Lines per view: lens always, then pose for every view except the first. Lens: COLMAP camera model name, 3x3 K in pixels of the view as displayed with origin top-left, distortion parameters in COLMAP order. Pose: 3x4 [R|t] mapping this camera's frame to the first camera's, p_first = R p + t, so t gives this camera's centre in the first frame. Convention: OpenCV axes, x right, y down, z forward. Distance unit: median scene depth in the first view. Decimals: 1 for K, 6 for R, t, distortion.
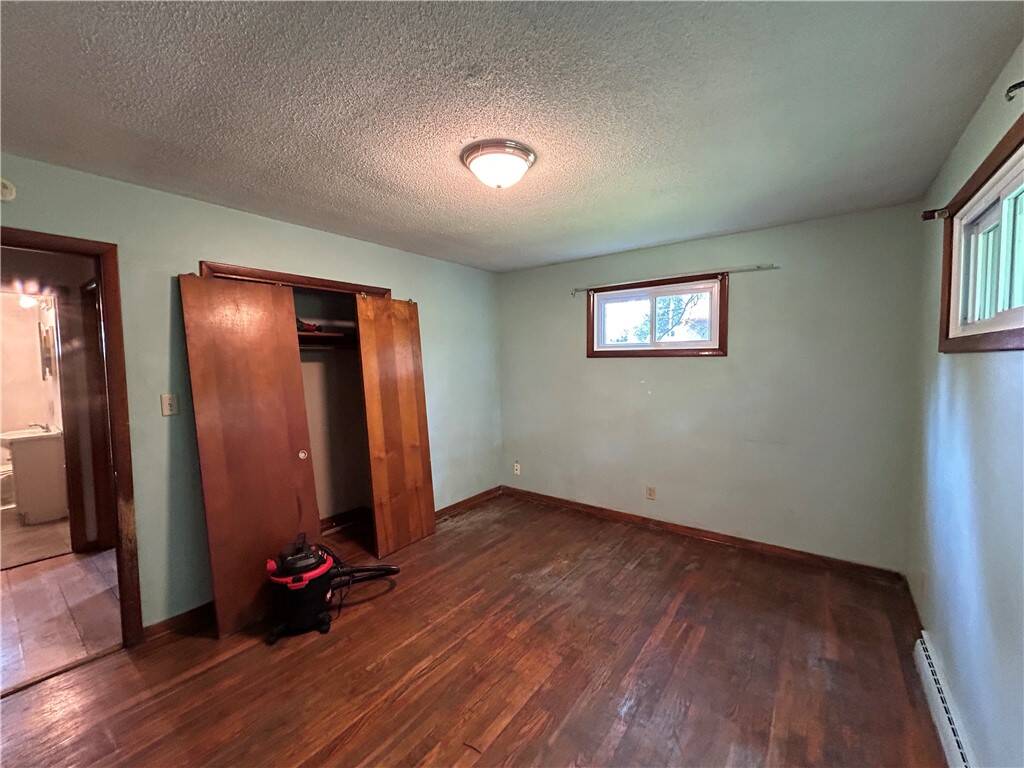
lens RADIAL K [[417.6, 0, 508.9], [0, 417.6, 383.1], [0, 0, 1]] dist [-0.000149, -0.000036]
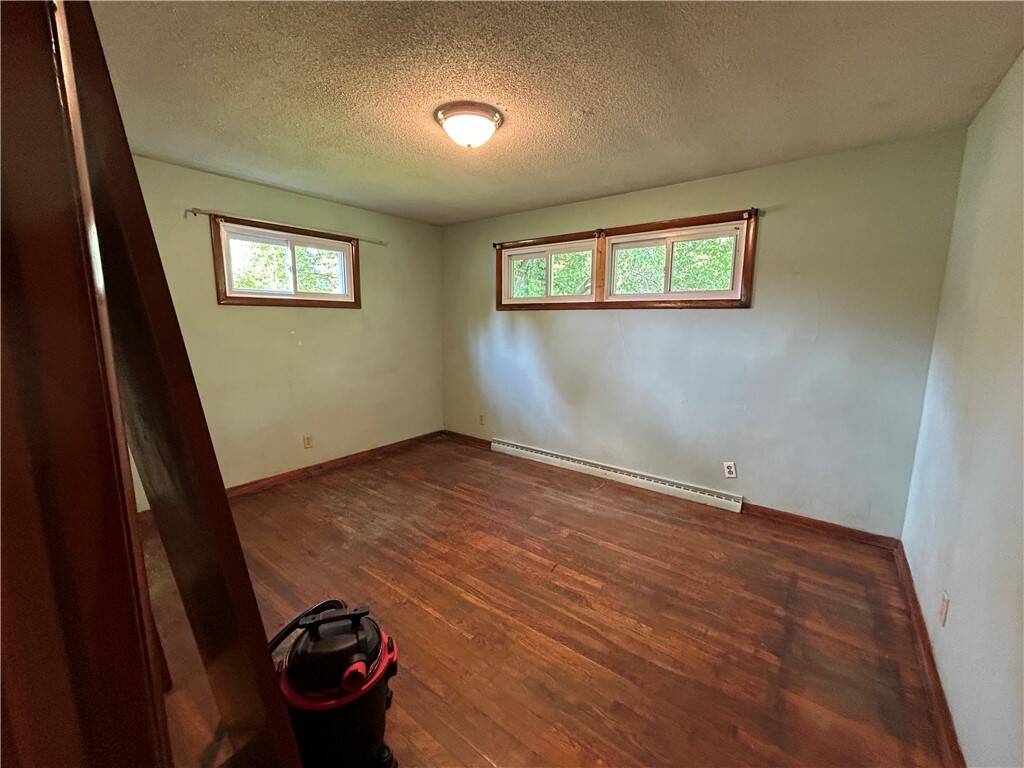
lens RADIAL K [[417.6, 0, 508.9], [0, 417.6, 383.1], [0, 0, 1]] dist [-0.000149, -0.000036]
pose [[0.017290, -0.140600, 0.989916, -0.914556], [0.050996, 0.988899, 0.139565, 0.004485], [-0.998549, 0.048069, 0.024268, 0.678551]]
